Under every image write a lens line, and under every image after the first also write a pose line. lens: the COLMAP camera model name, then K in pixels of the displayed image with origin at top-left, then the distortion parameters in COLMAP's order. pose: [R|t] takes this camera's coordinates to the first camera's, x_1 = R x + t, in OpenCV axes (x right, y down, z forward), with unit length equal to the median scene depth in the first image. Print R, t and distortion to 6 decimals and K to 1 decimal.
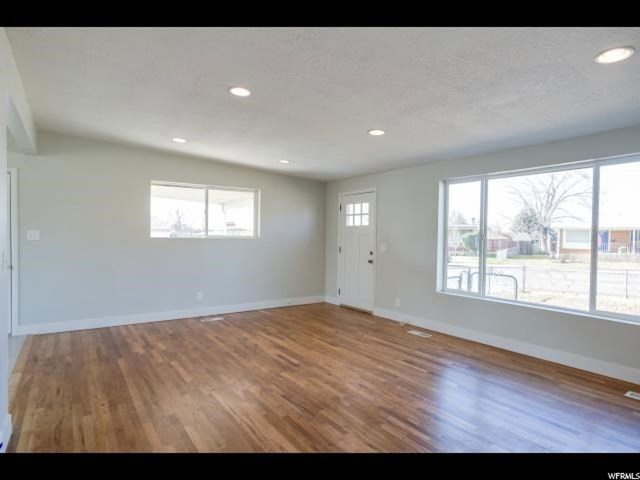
lens RADIAL K [[379.7, 0, 320.0], [0, 379.7, 240.0], [0, 0, 1]] dist [-0.015785, 0.000185]
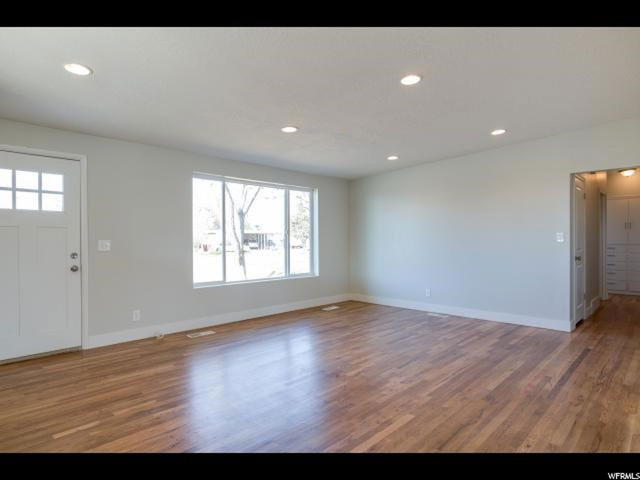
lens RADIAL K [[379.7, 0, 320.0], [0, 379.7, 240.0], [0, 0, 1]] dist [-0.015785, 0.000185]
pose [[-0.222107, -0.010922, 0.974961, -0.682812], [0.014381, 0.999792, 0.014477, 0.006190], [-0.974916, 0.017237, -0.221903, 0.881792]]
